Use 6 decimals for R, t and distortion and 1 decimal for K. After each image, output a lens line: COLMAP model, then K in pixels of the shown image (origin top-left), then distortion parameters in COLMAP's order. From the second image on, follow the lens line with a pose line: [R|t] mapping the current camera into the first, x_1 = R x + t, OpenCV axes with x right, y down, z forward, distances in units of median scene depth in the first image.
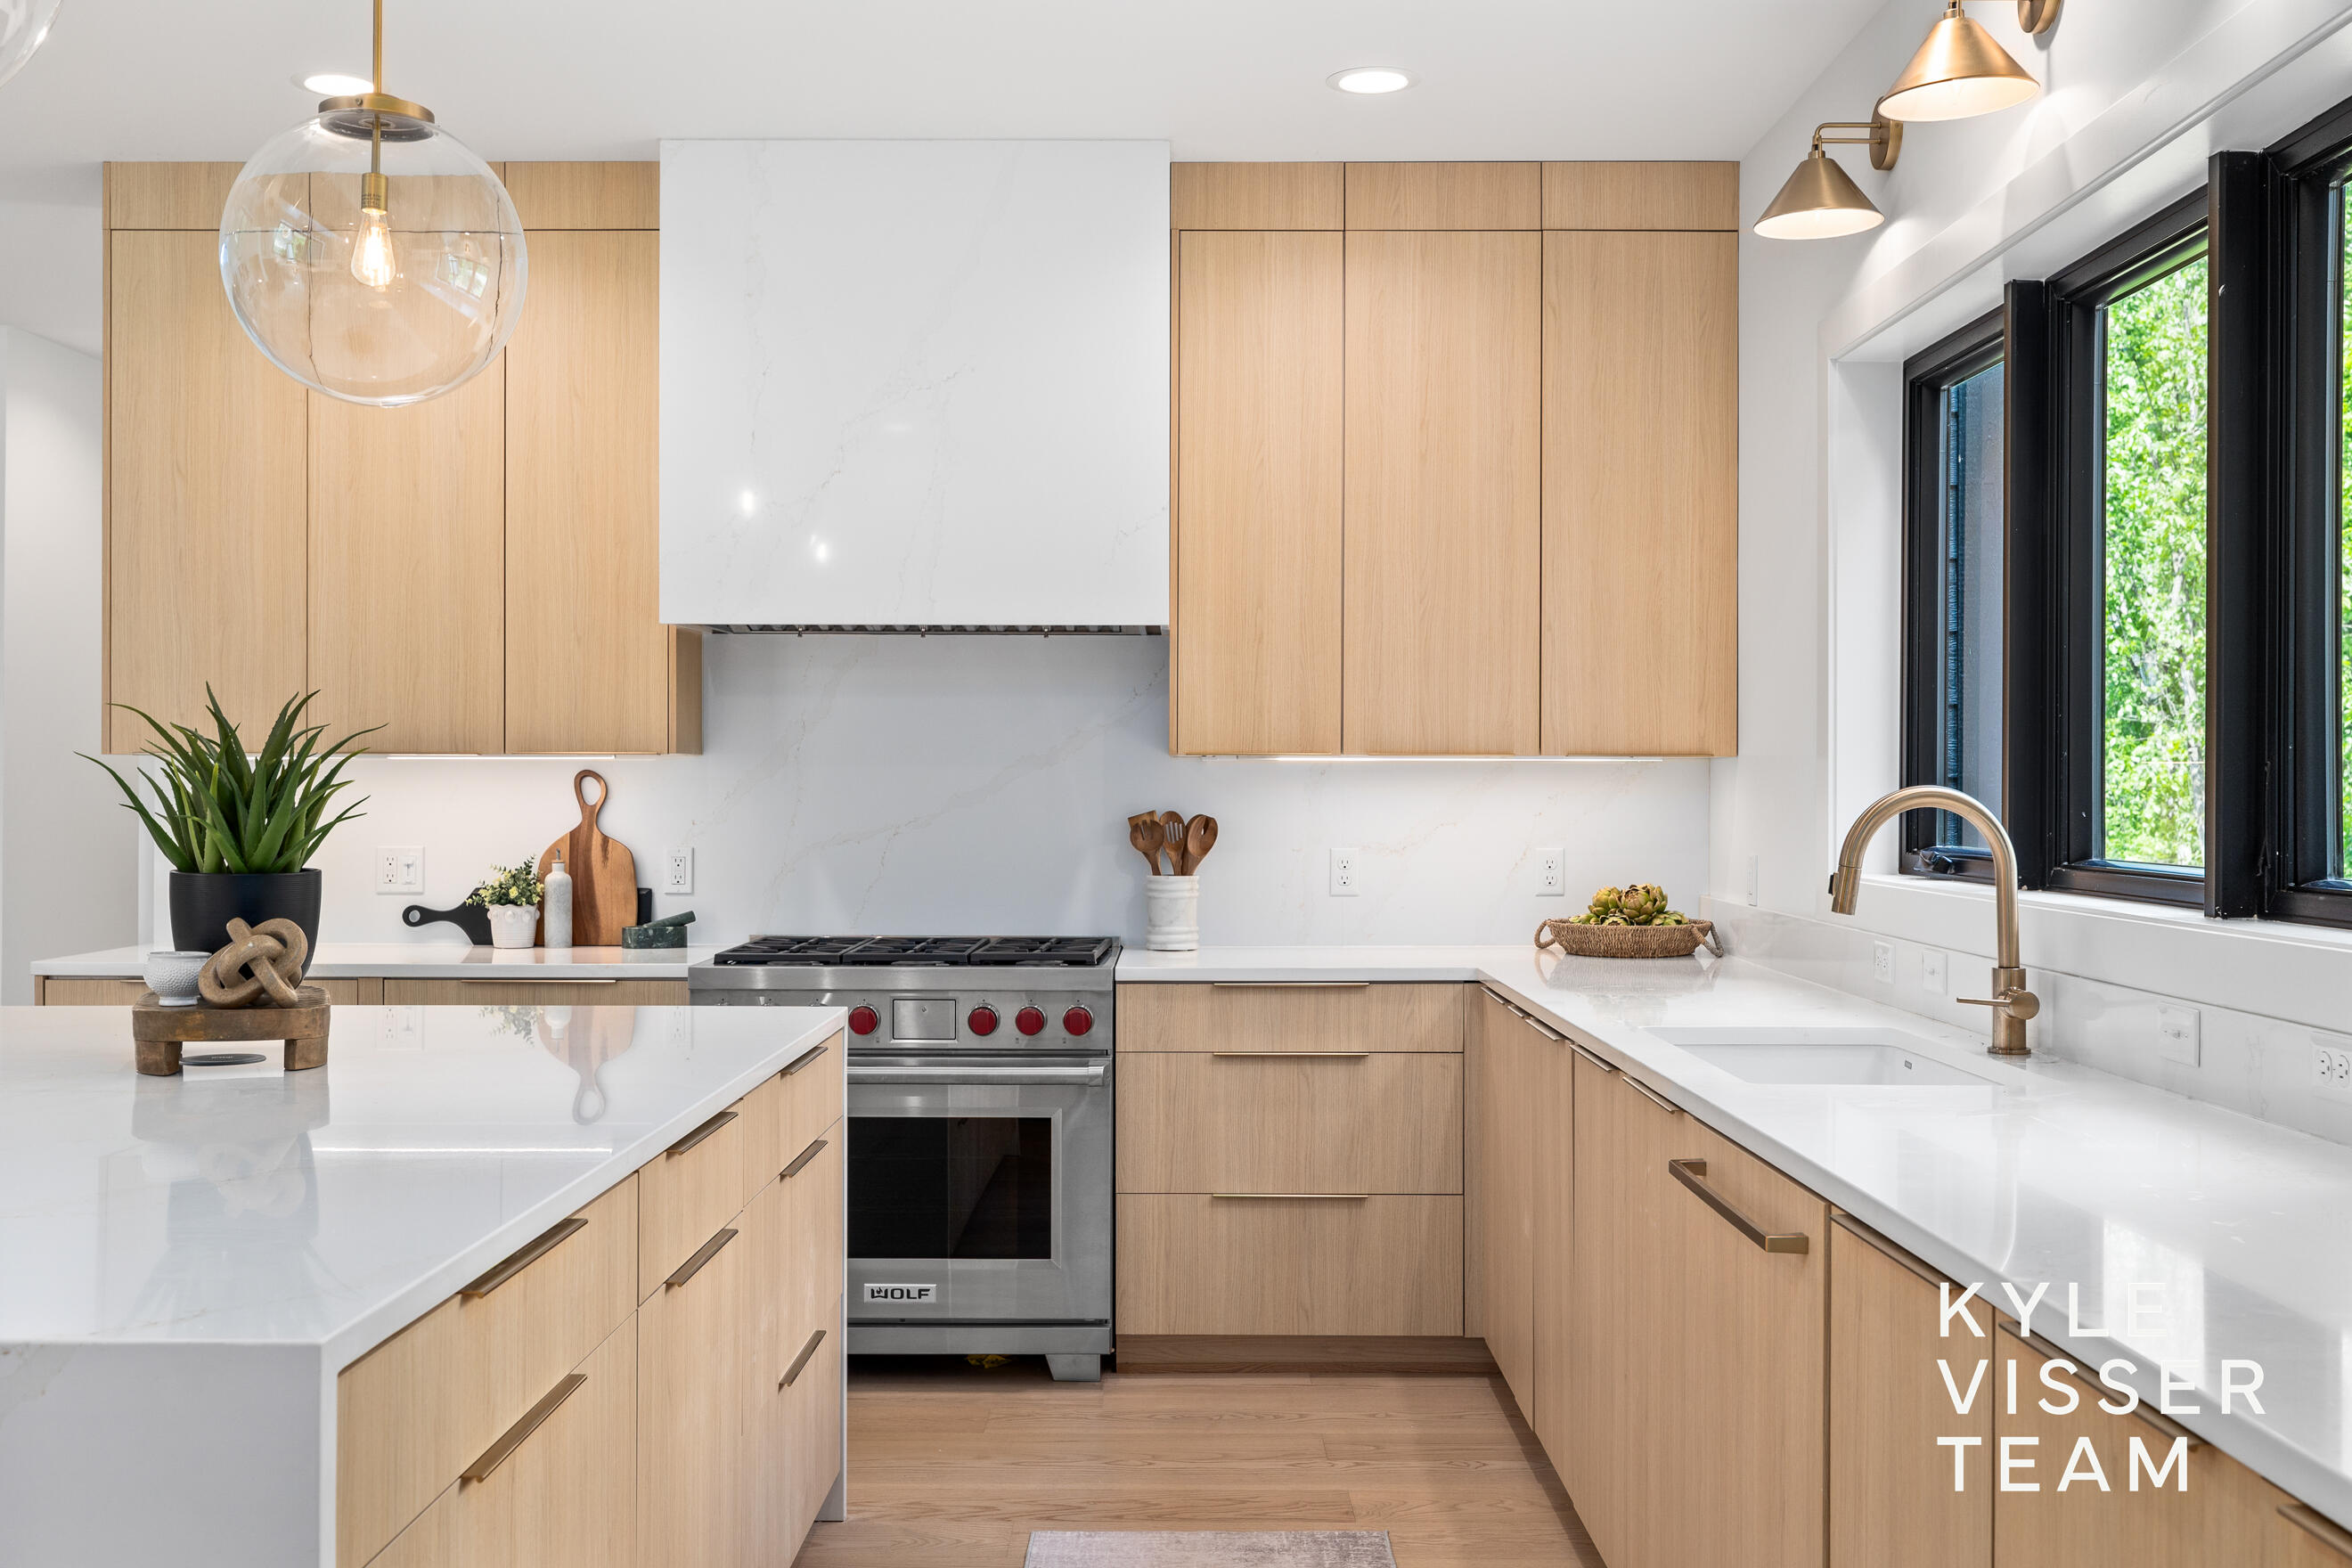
lens RADIAL K [[2325.6, 0, 1176.0], [0, 2325.6, 784.0], [0, 0, 1]] dist [0.014079, -0.003700]
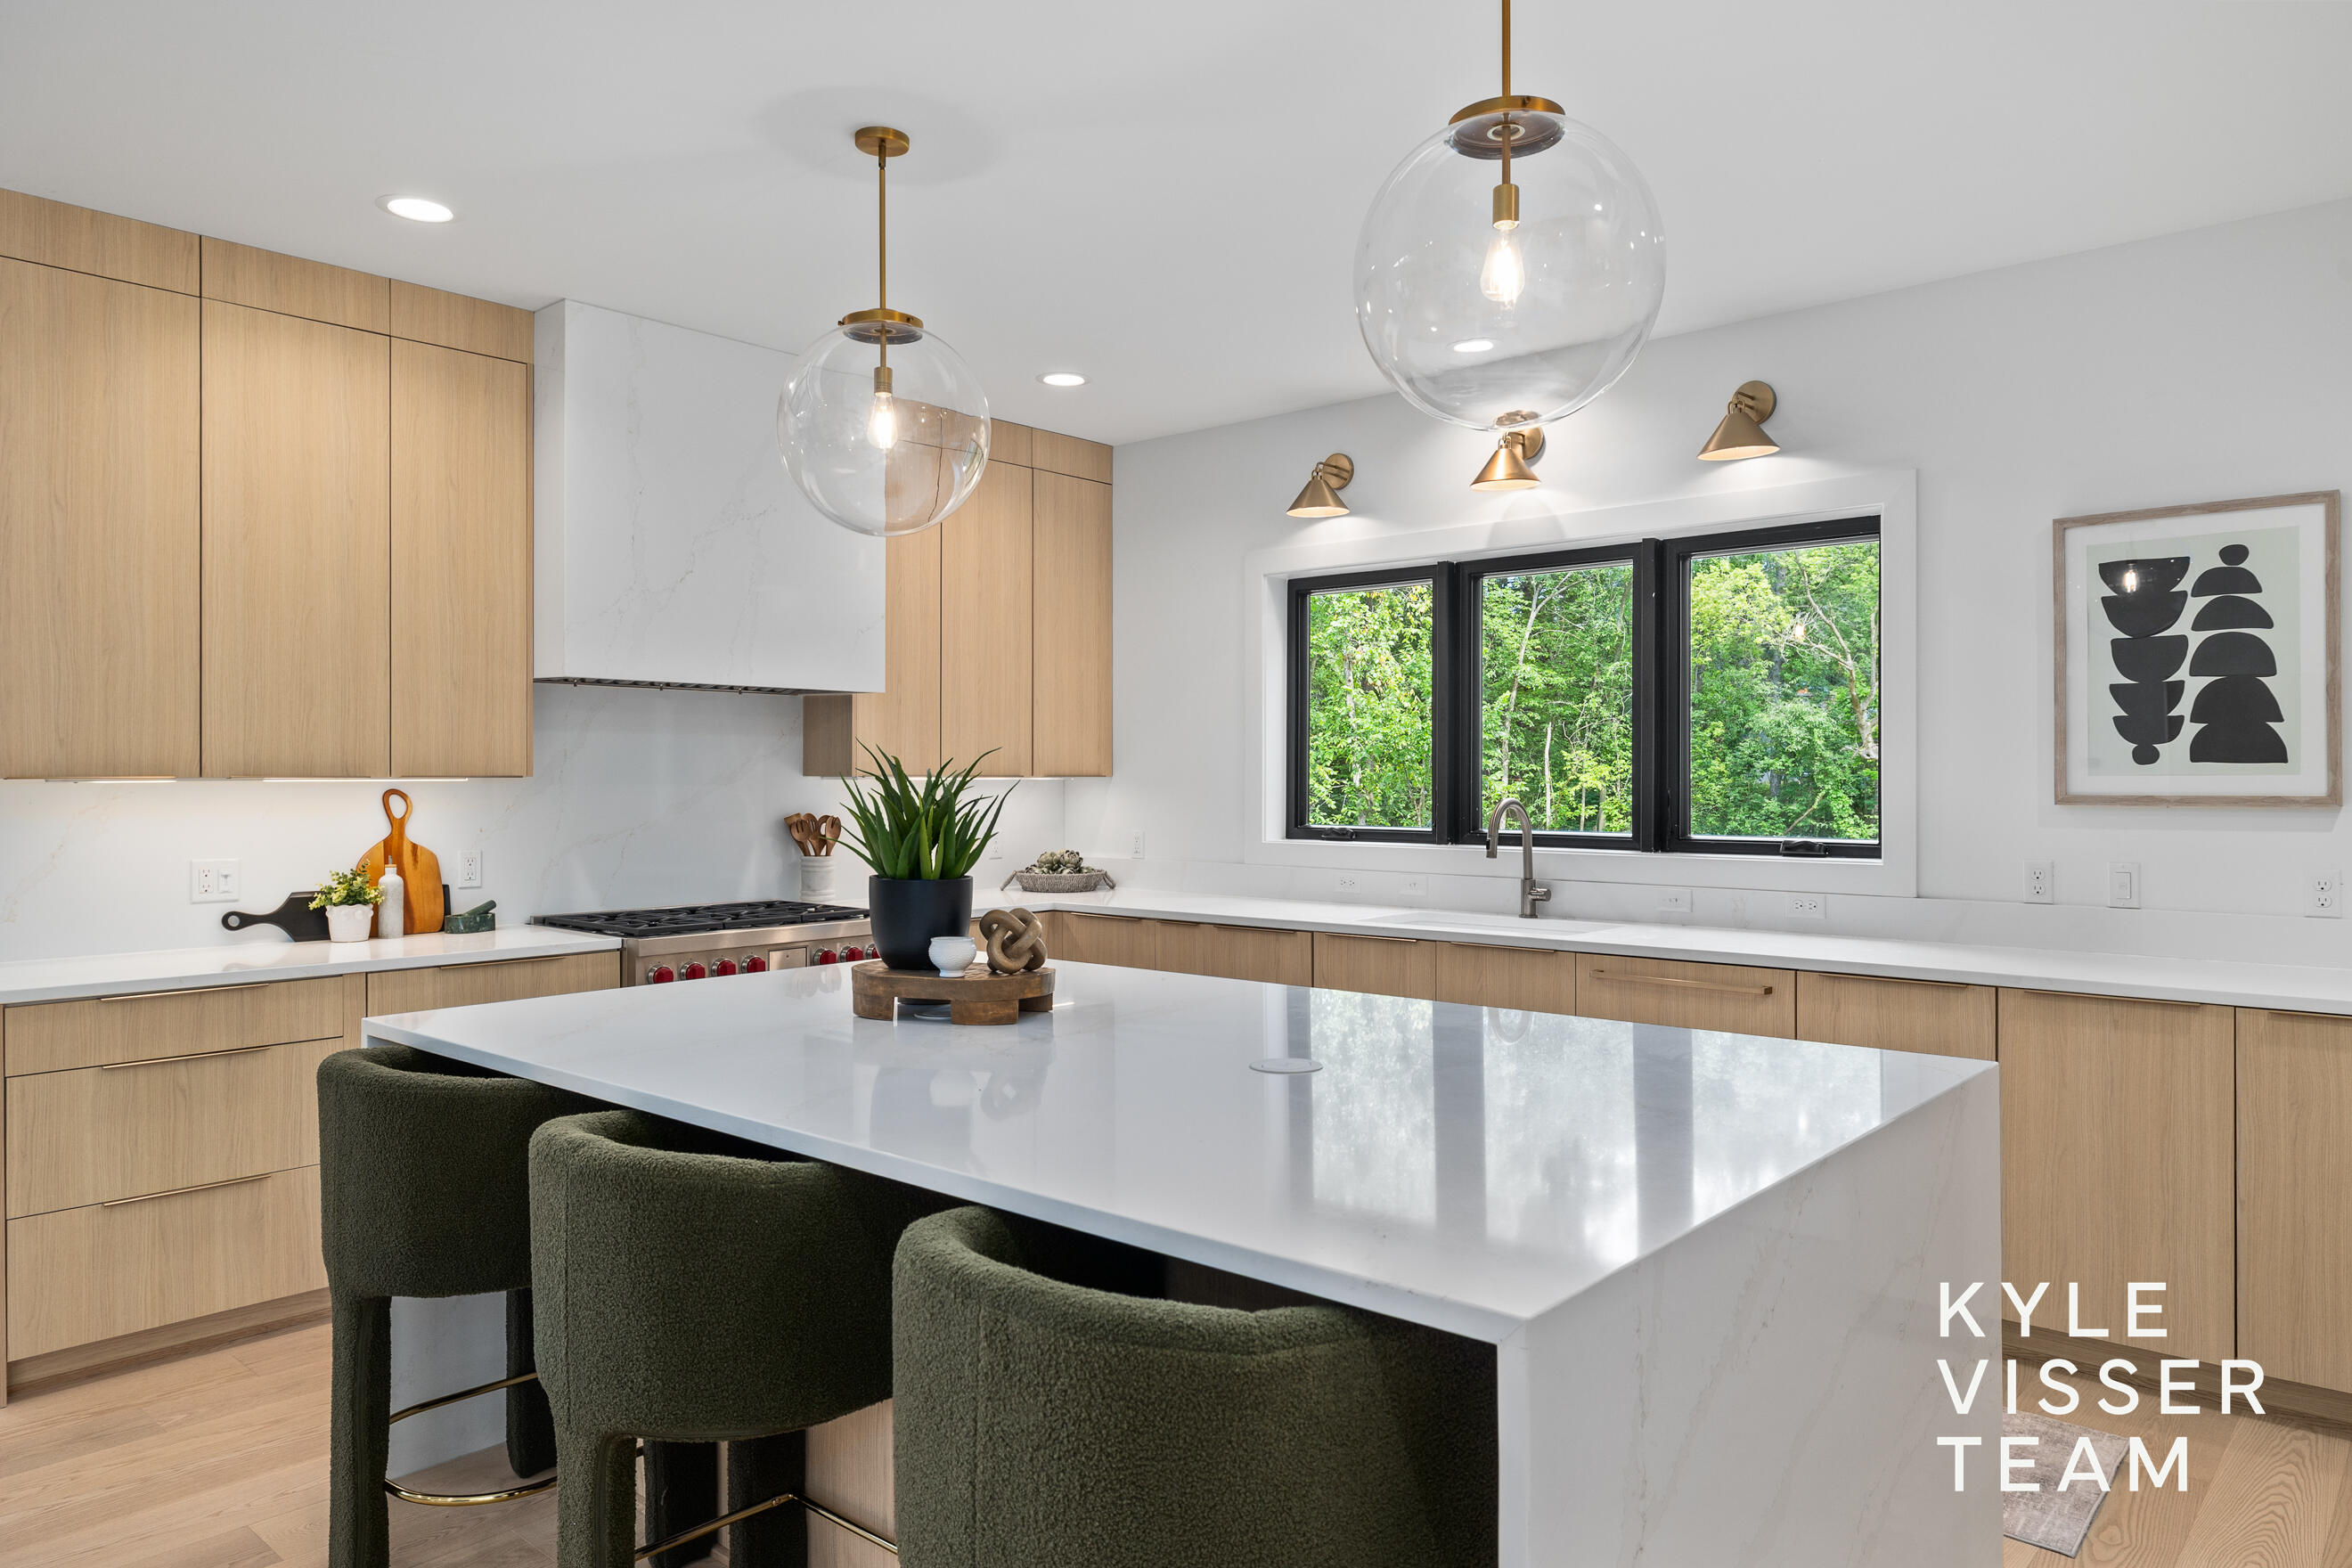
lens RADIAL K [[1542.7, 0, 1176.0], [0, 1542.7, 784.0], [0, 0, 1]] dist [0.006795, 0.001266]
pose [[0.655912, -0.005129, 0.754820, -0.599957], [0.003193, 0.999987, 0.004020, -0.010849], [-0.754831, -0.000227, 0.655920, 0.173139]]
